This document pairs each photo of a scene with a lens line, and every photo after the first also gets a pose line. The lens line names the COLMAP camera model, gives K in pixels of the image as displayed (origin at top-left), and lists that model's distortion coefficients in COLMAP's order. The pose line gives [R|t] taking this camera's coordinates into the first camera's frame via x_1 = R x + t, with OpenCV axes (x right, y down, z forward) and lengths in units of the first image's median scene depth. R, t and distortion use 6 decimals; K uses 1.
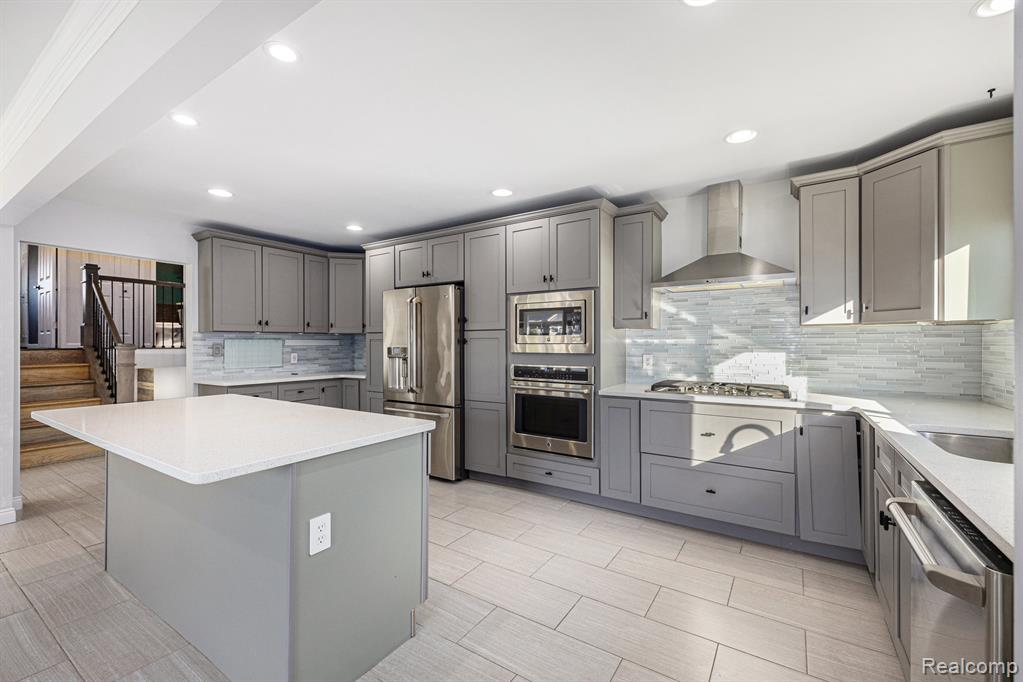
lens RADIAL K [[429.6, 0, 508.2], [0, 429.6, 340.8], [0, 0, 1]] dist [0.002311, 0.000667]
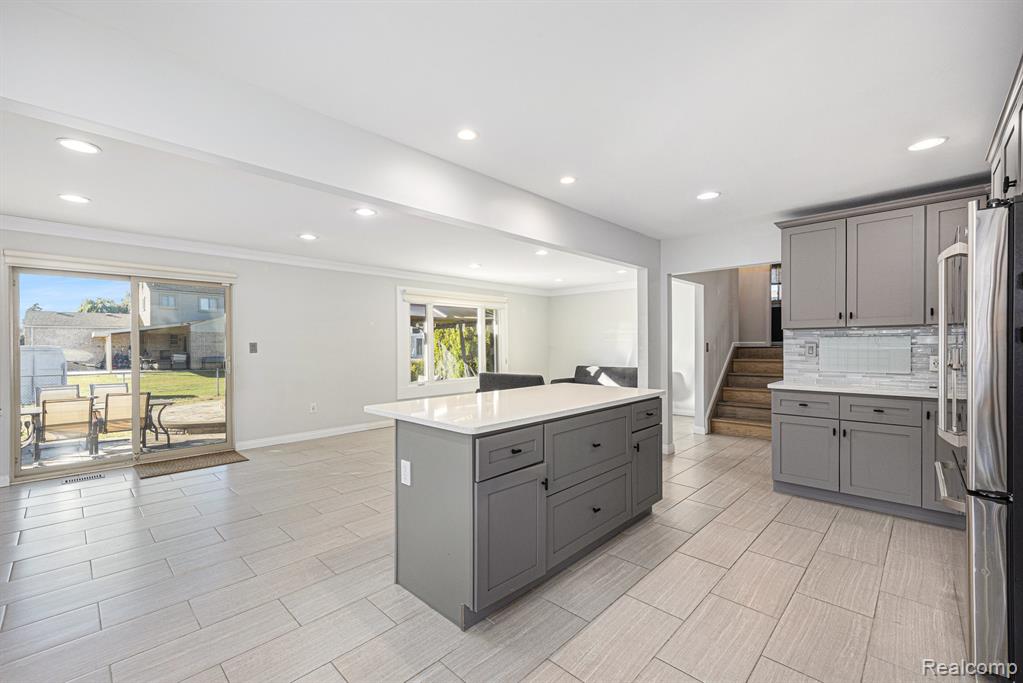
lens RADIAL K [[429.6, 0, 511.5], [0, 429.6, 345.3], [0, 0, 1]] dist [0.002311, 0.000667]
pose [[-0.181202, 0.005102, -0.983433, 0.384525], [0.010349, 0.999941, 0.003281, 0.004178], [0.983391, -0.009583, -0.181244, 0.661470]]
